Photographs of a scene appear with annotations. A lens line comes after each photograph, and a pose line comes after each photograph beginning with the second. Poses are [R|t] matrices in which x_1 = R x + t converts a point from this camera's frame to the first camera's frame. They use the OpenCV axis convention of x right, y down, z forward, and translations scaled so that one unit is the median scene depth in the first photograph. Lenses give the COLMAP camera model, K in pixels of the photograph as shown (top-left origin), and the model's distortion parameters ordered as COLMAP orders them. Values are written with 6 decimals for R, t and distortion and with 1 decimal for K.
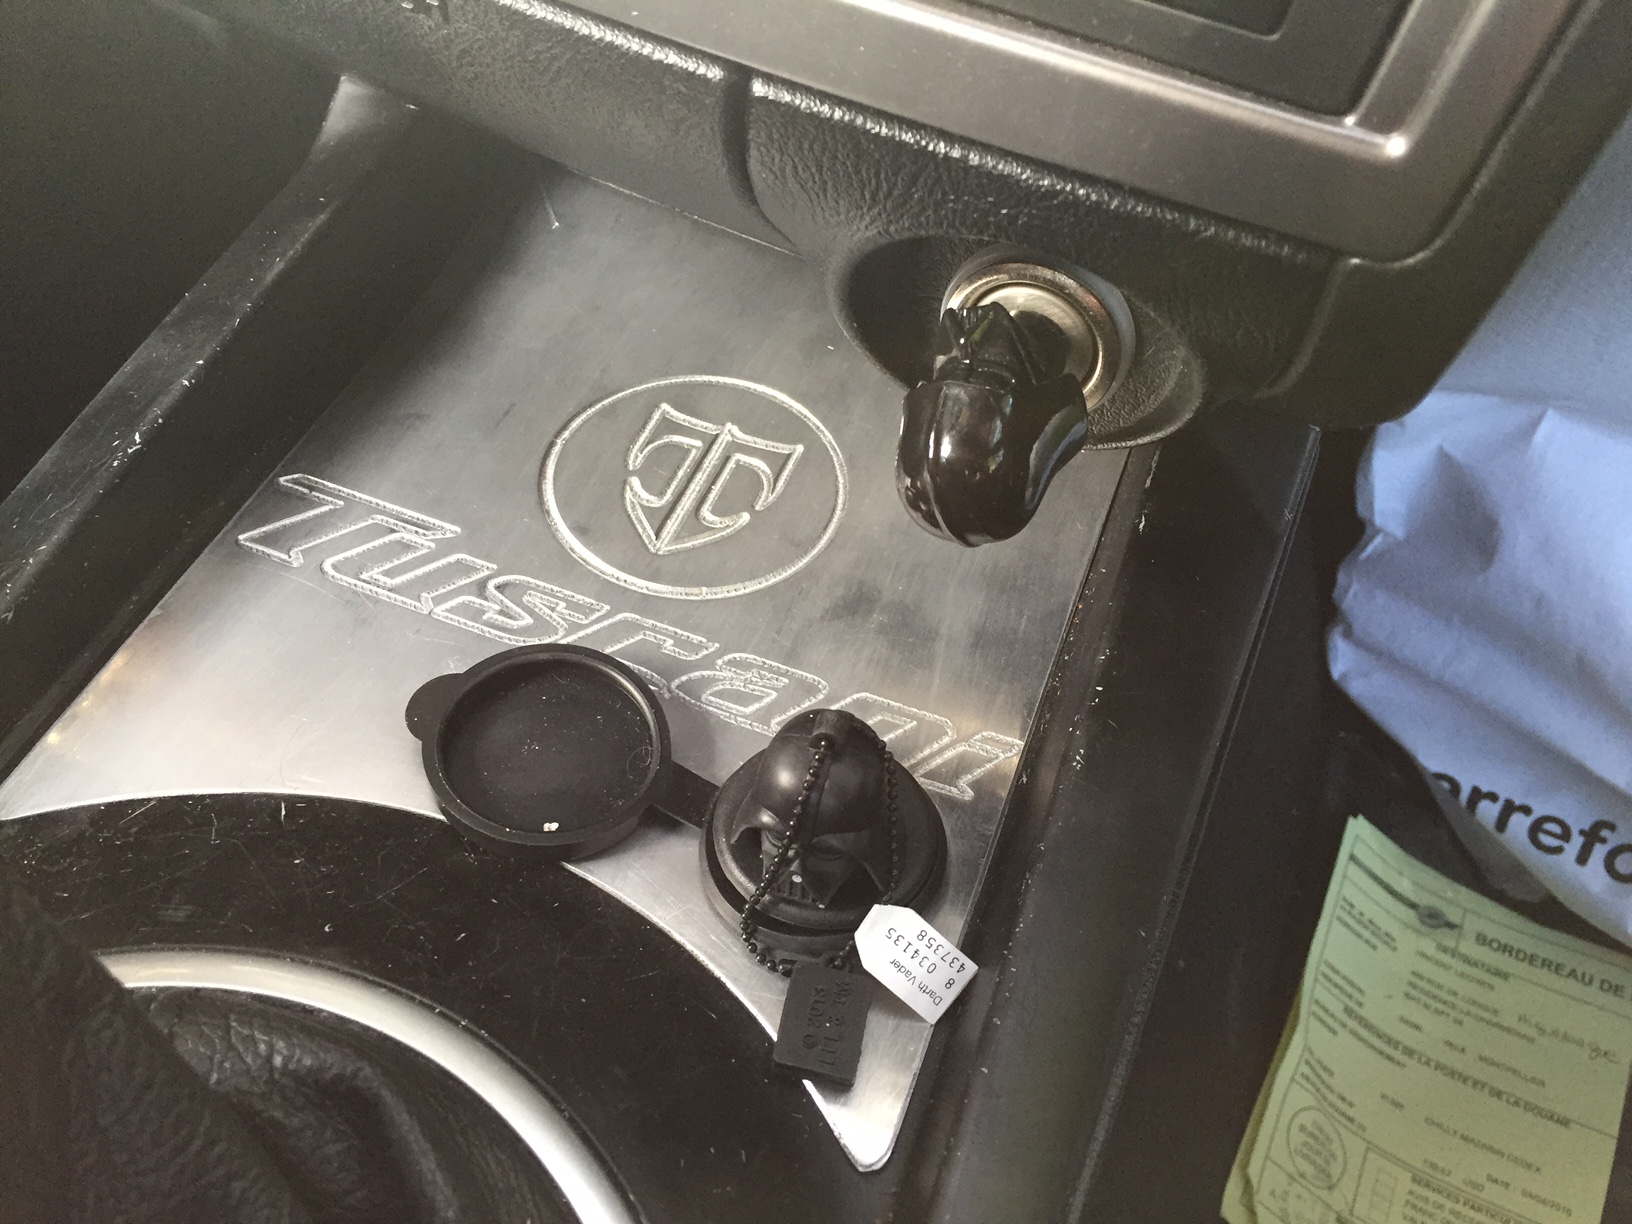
lens RADIAL K [[1392.1, 0, 812.6], [0, 1392.1, 617.9], [0, 0, 1]] dist [0.074799, -0.057388]
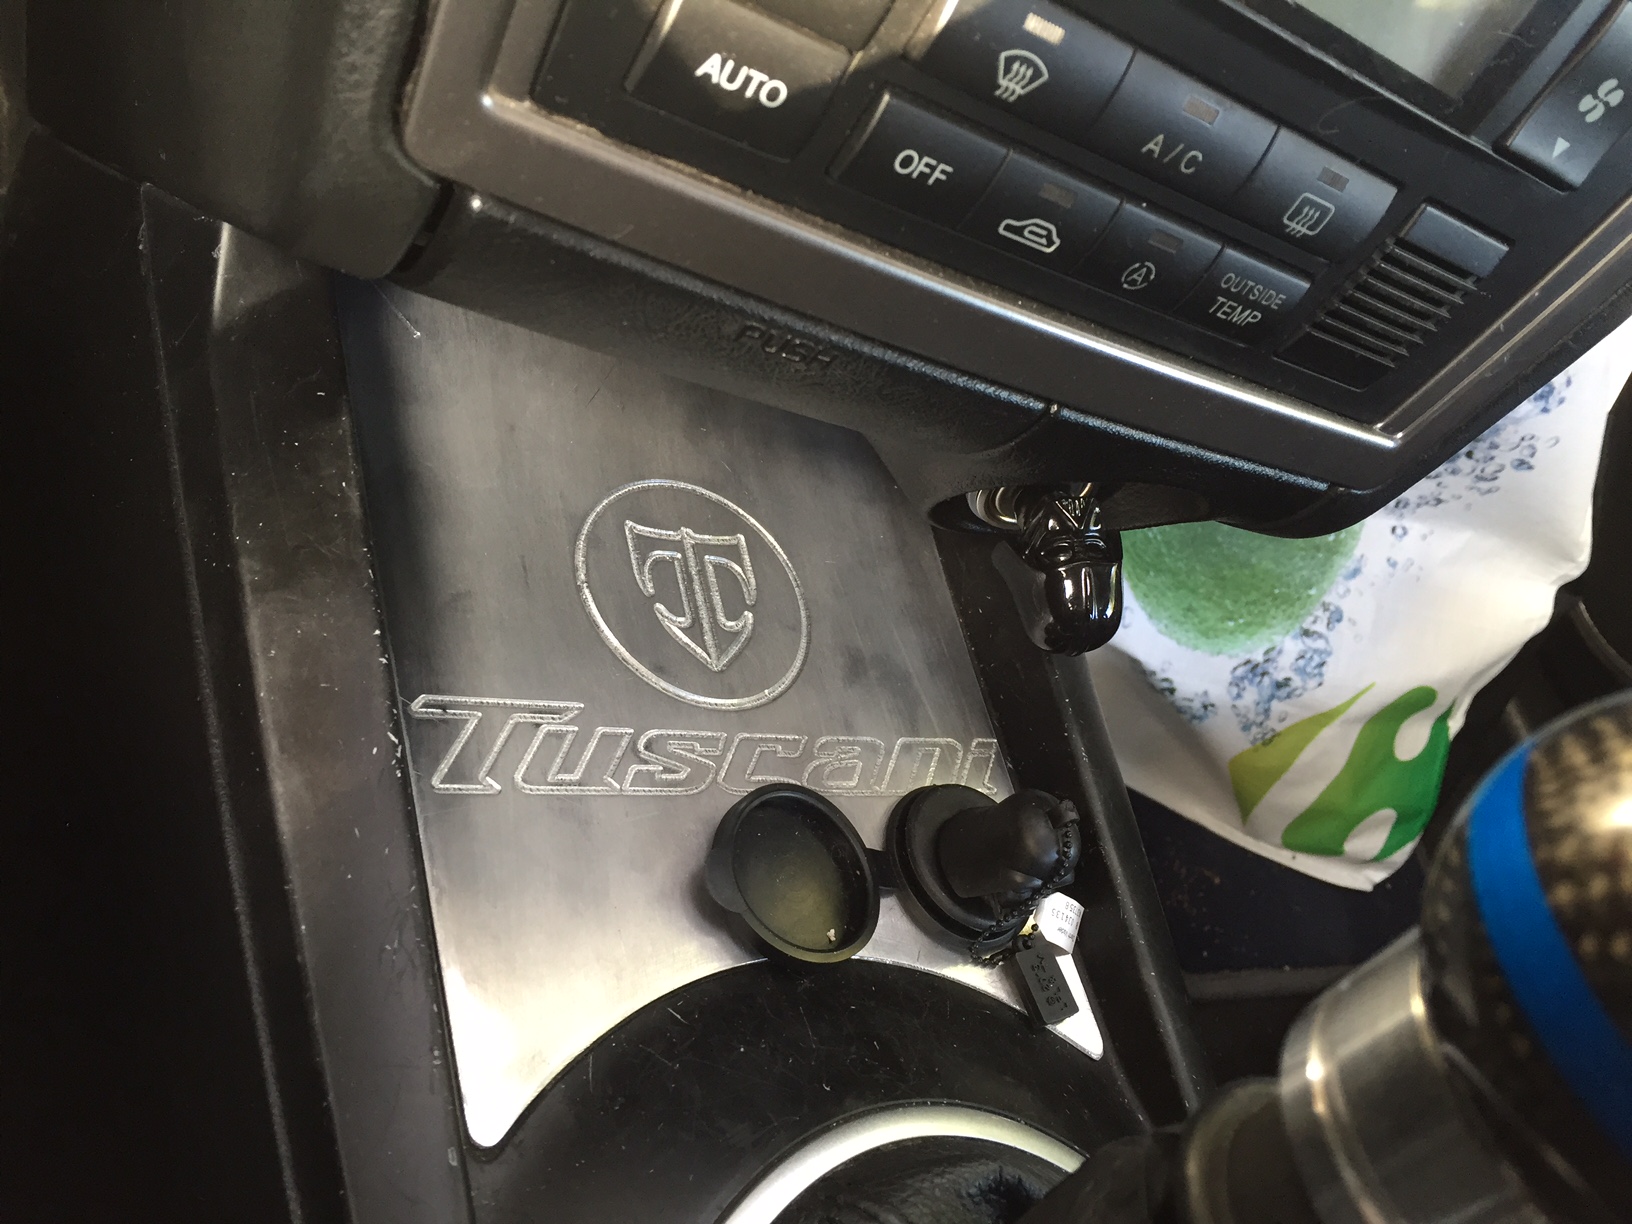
lens RADIAL K [[1392.1, 0, 816.5], [0, 1392.1, 606.5], [0, 0, 1]] dist [0.074799, -0.057388]
pose [[0.725673, -0.257464, 0.638053, -0.799848], [0.093134, 0.955570, 0.279663, -0.425626], [-0.681707, -0.143519, 0.717410, 0.106579]]
